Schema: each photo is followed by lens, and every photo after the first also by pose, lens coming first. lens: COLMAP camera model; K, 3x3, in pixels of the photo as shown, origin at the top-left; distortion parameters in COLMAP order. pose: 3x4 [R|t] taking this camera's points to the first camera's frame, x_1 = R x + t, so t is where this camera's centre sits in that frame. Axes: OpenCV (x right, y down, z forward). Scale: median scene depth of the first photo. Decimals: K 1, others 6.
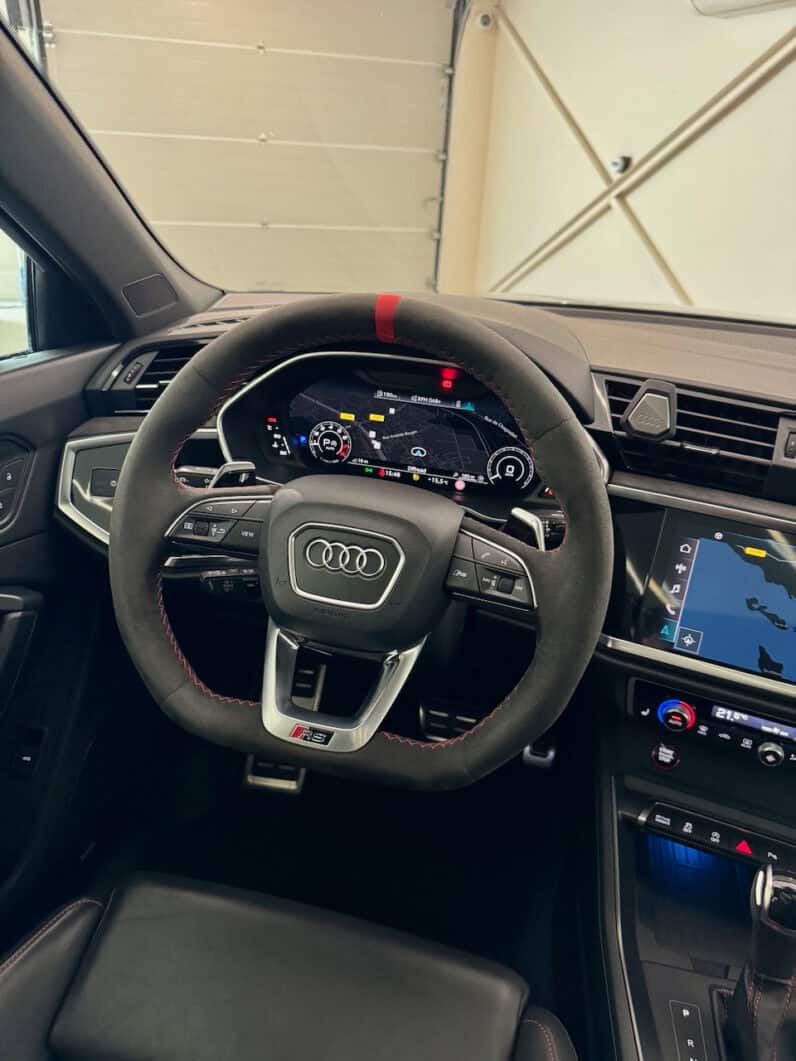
lens RADIAL K [[750.4, 0, 398.0], [0, 750.4, 530.5], [0, 0, 1]] dist [0.175849, -0.386451]
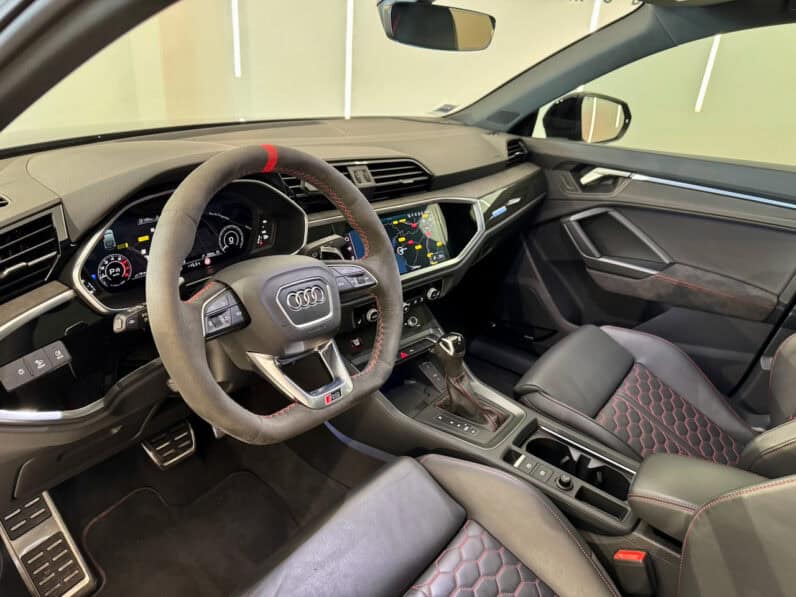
lens RADIAL K [[562.9, 0, 398.0], [0, 562.9, 298.5], [0, 0, 1]] dist [0.051552, 0.000589]
pose [[0.401513, -0.422950, 0.812343, -0.733067], [0.368024, 0.886726, 0.279776, -0.175957], [-0.838657, 0.186628, 0.511688, 0.120955]]
